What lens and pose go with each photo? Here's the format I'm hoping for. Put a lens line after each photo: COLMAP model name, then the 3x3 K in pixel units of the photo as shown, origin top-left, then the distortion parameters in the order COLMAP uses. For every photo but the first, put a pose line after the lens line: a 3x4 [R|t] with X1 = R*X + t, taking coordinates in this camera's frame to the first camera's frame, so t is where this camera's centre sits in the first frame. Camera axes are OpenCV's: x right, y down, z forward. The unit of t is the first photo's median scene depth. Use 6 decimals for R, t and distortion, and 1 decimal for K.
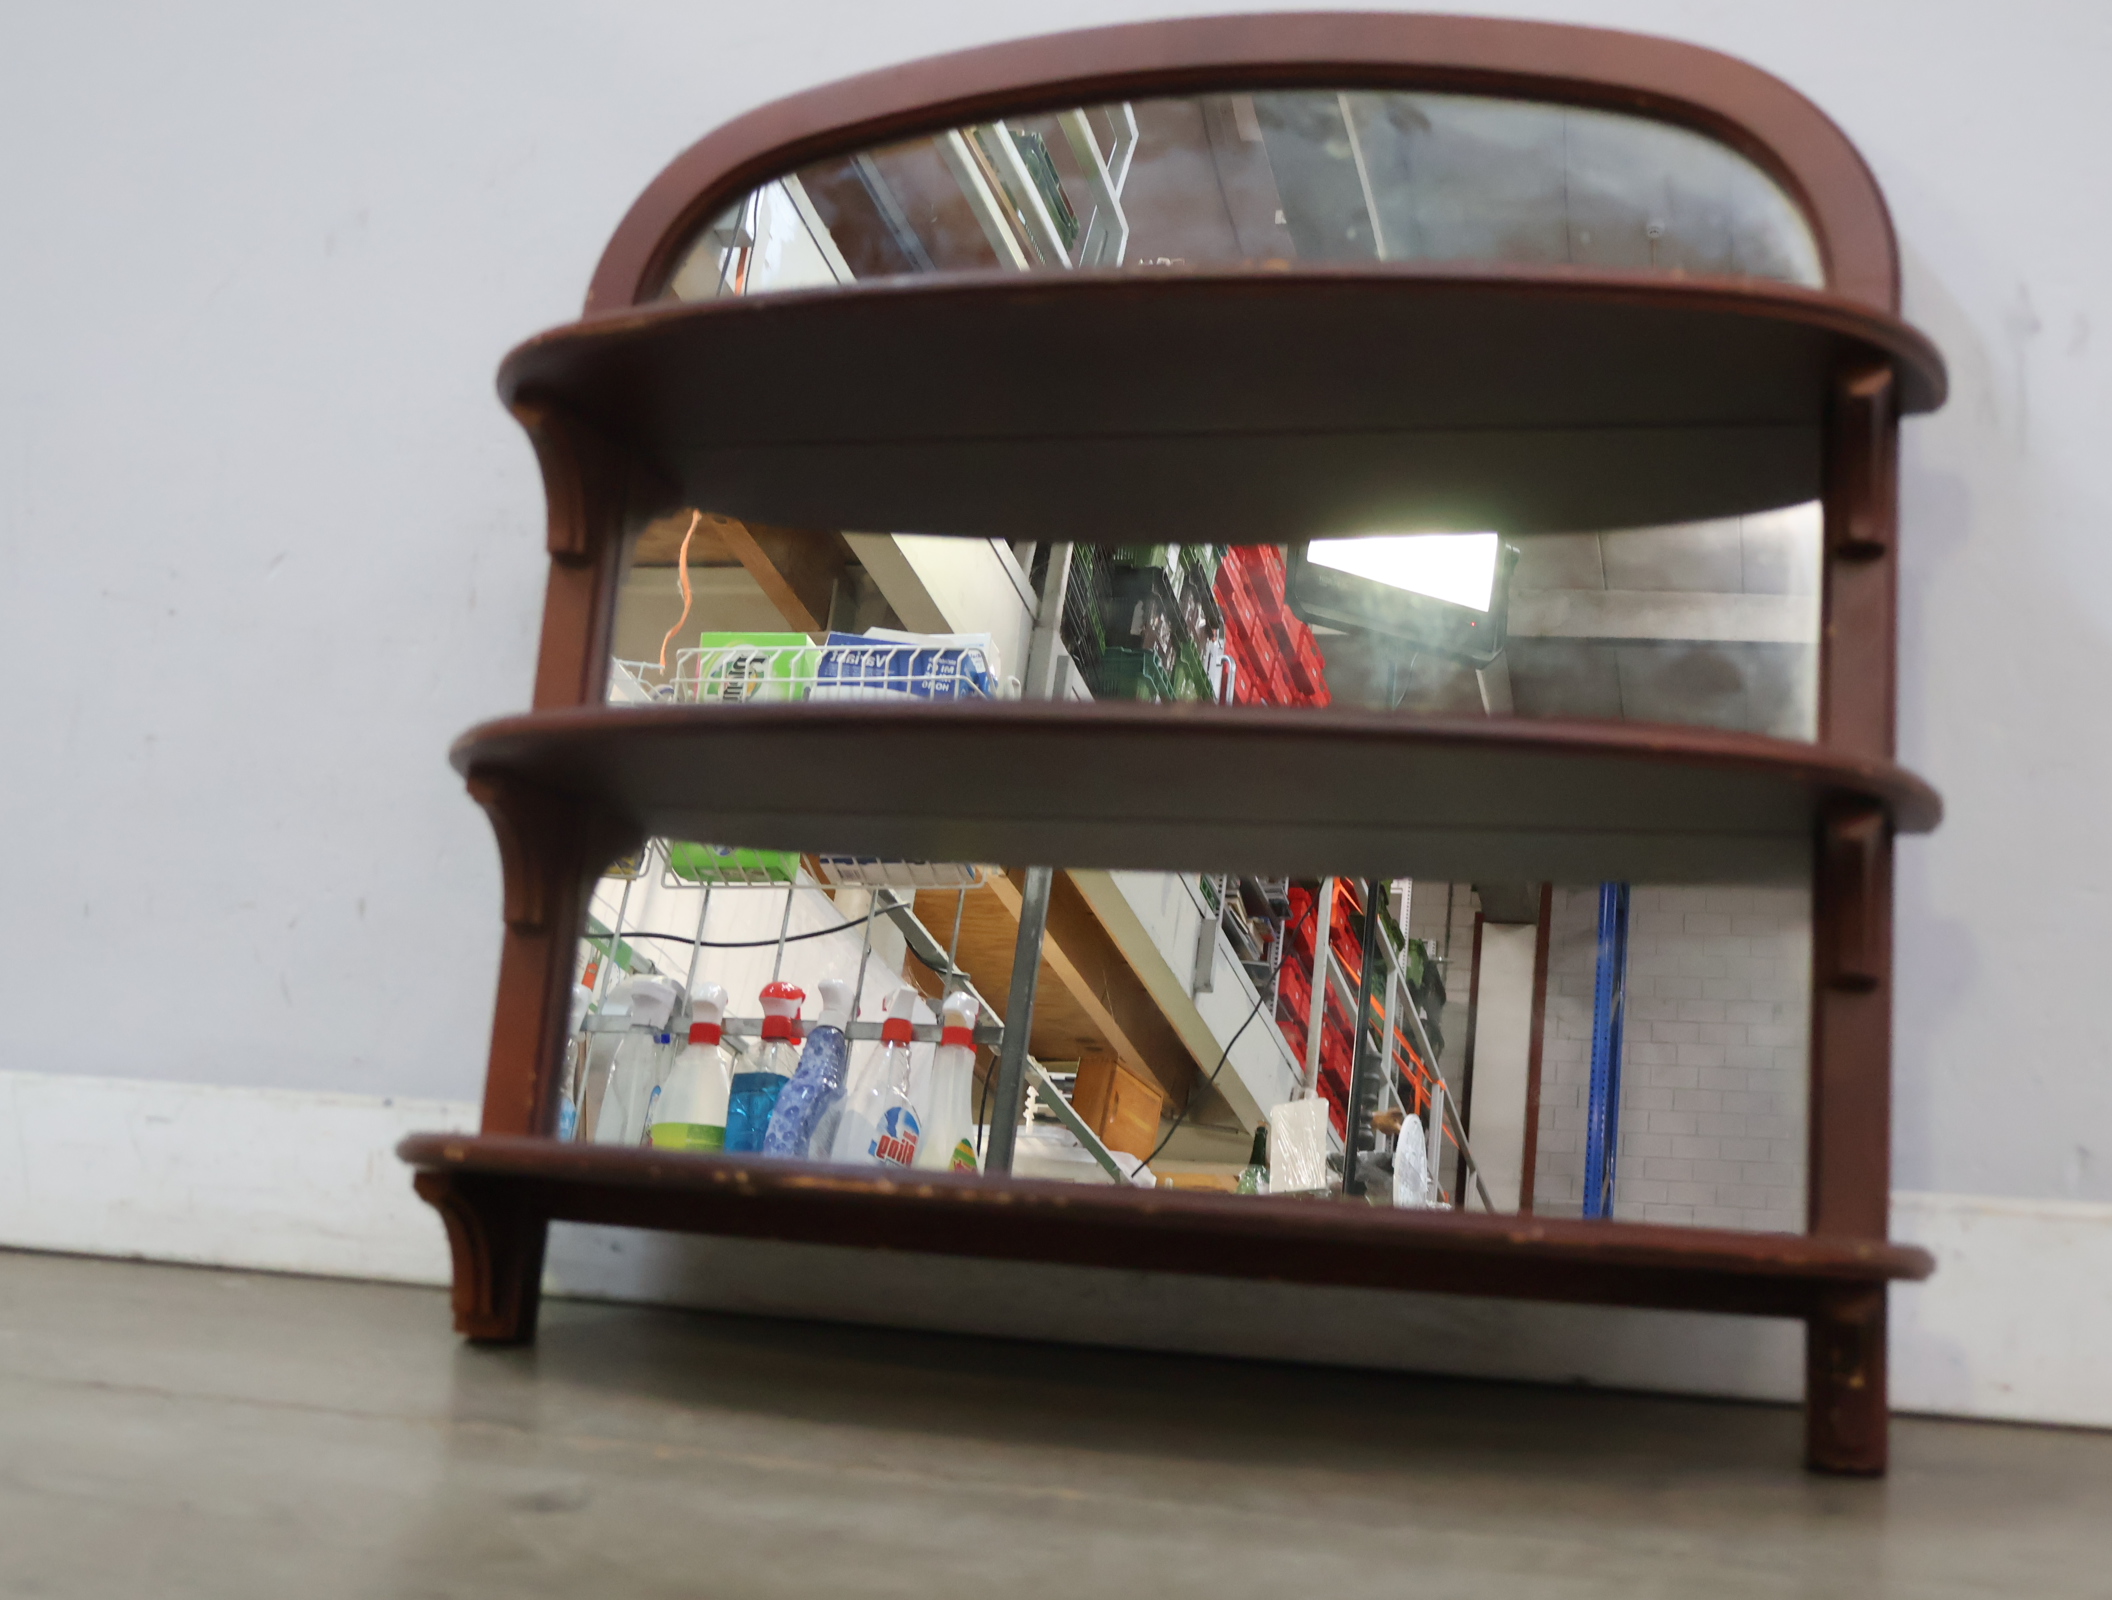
lens RADIAL K [[2411.8, 0, 1046.9], [0, 2411.8, 816.6], [0, 0, 1]] dist [-0.002025, 0.000000]
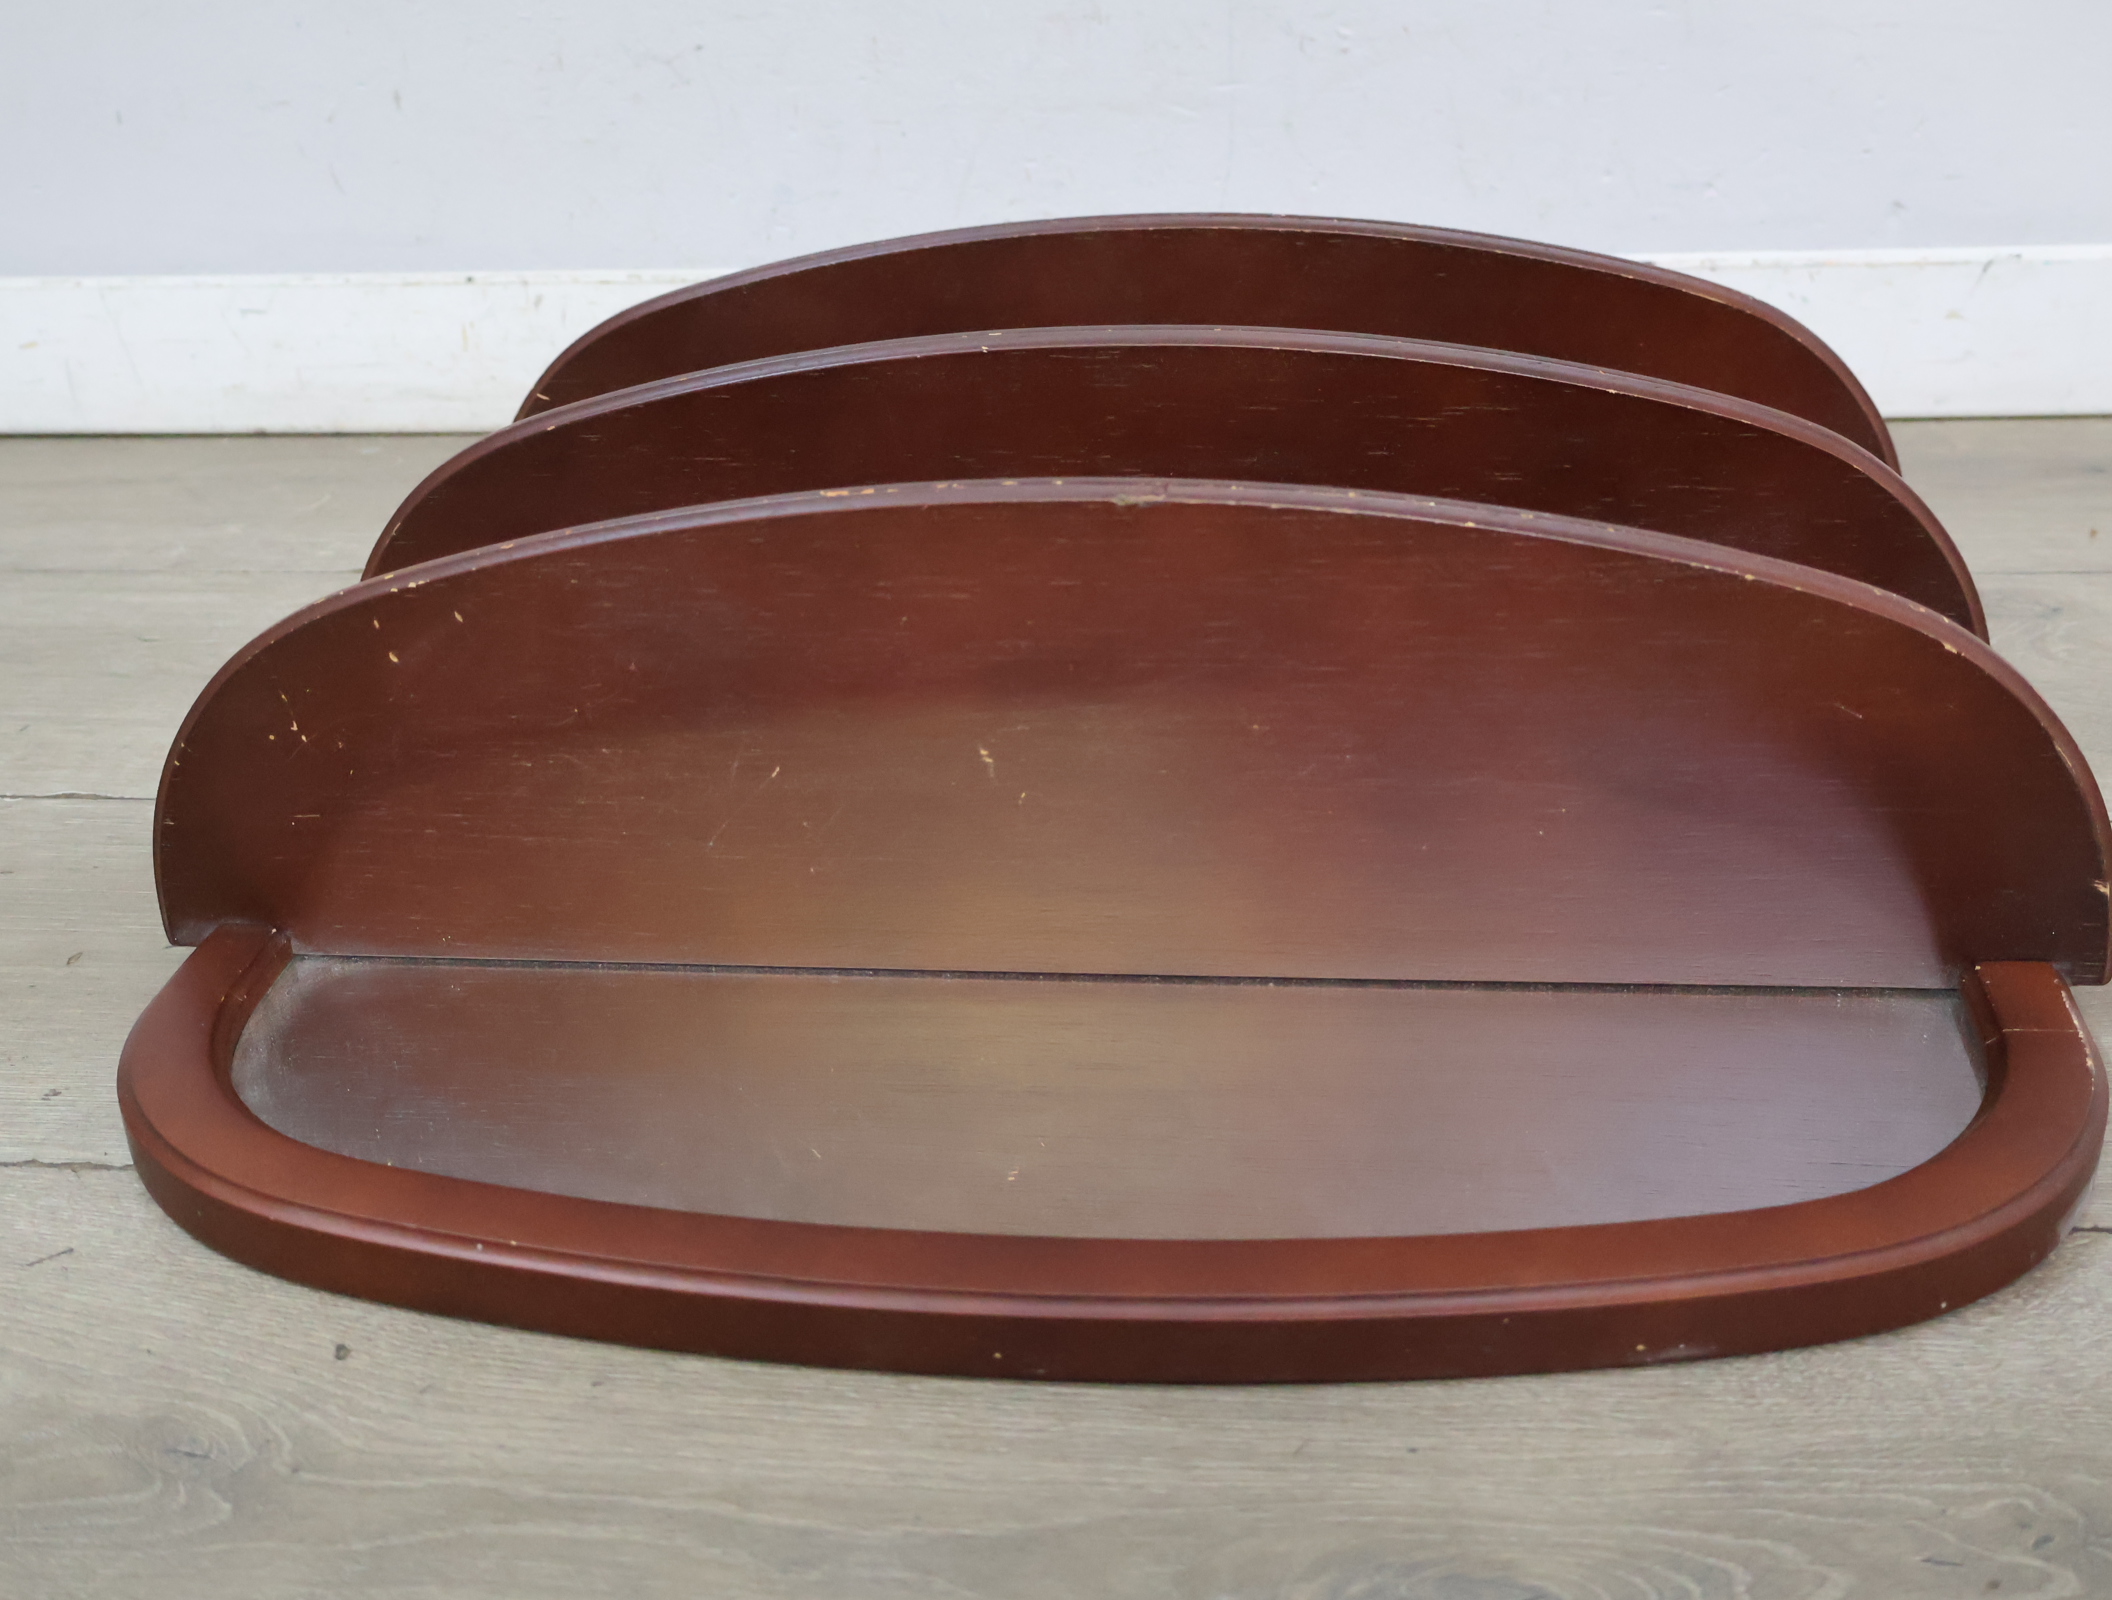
lens RADIAL K [[2411.8, 0, 1050.0], [0, 2411.8, 799.8], [0, 0, 1]] dist [-0.002025, 0.000000]
pose [[0.983305, -0.135095, 0.121905, -0.168185], [0.067979, 0.894154, 0.442570, -0.139981], [-0.168791, -0.426894, 0.888409, -0.153332]]
